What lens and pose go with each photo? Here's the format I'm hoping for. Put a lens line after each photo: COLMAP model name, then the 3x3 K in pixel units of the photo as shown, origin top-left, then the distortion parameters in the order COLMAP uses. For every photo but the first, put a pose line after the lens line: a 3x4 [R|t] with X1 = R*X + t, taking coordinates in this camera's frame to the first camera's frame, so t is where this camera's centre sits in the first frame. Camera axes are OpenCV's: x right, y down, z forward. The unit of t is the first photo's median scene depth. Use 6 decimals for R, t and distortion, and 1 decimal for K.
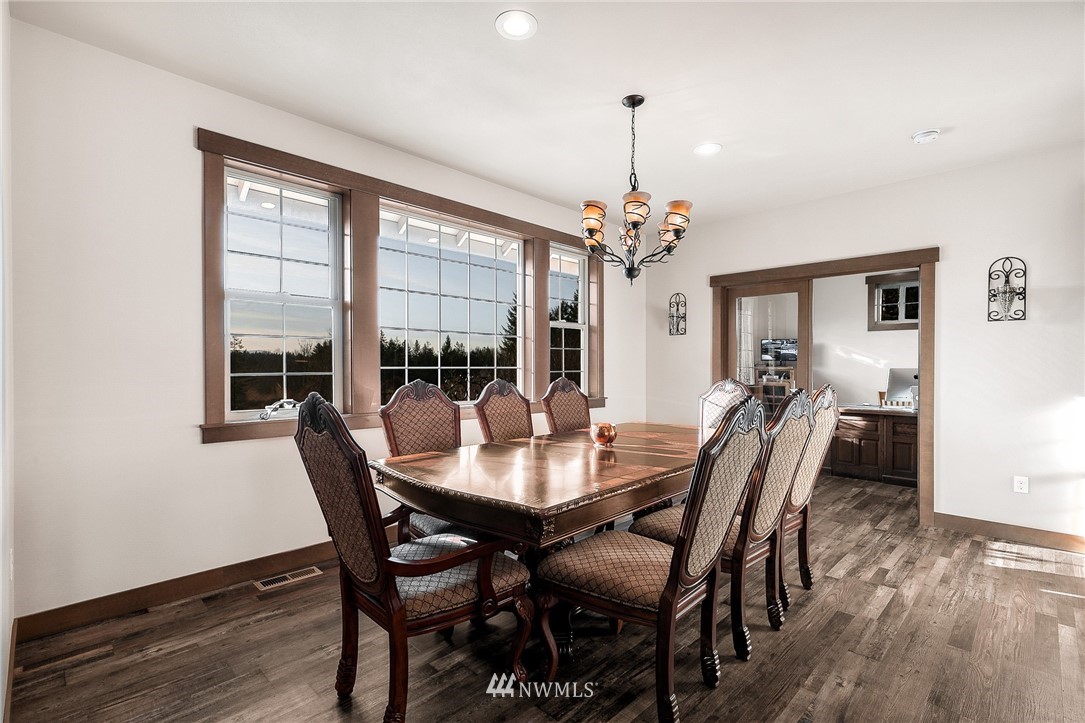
lens RADIAL K [[496.9, 0, 543.3], [0, 496.9, 363.9], [0, 0, 1]] dist [0.008822, -0.002766]
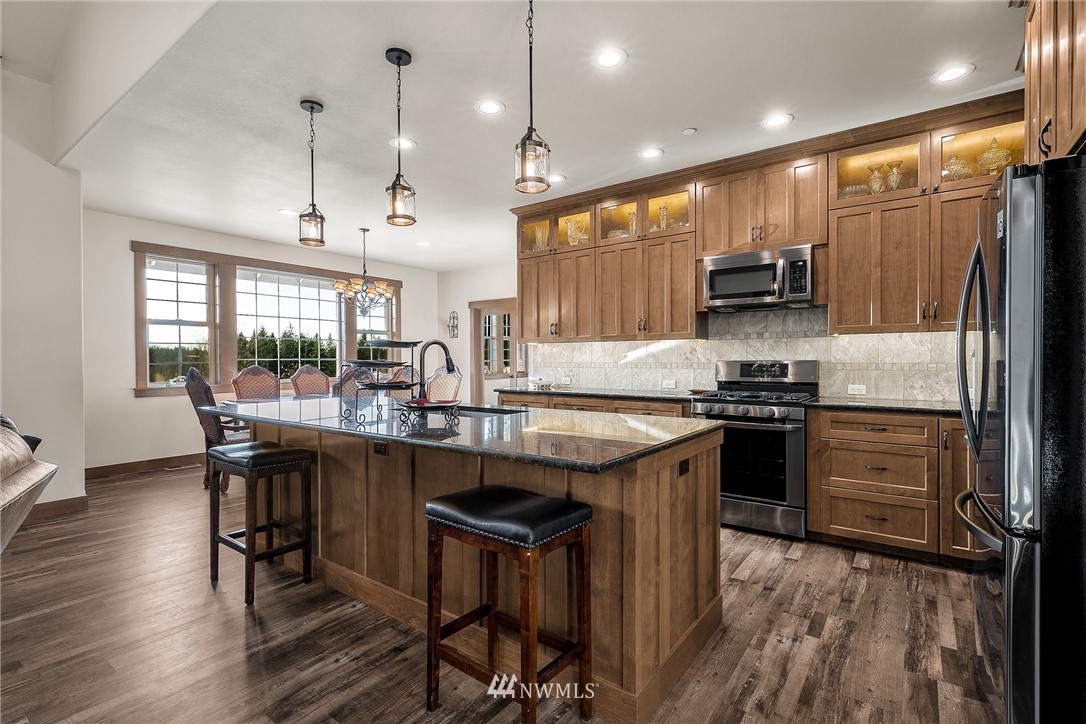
lens RADIAL K [[497.3, 0, 544.8], [0, 497.3, 359.8], [0, 0, 1]] dist [0.008822, -0.002766]
pose [[0.989019, -0.010454, 0.147417, 0.584588], [0.009544, 0.999931, 0.006876, 0.008885], [-0.147479, -0.005393, 0.989051, -1.105631]]
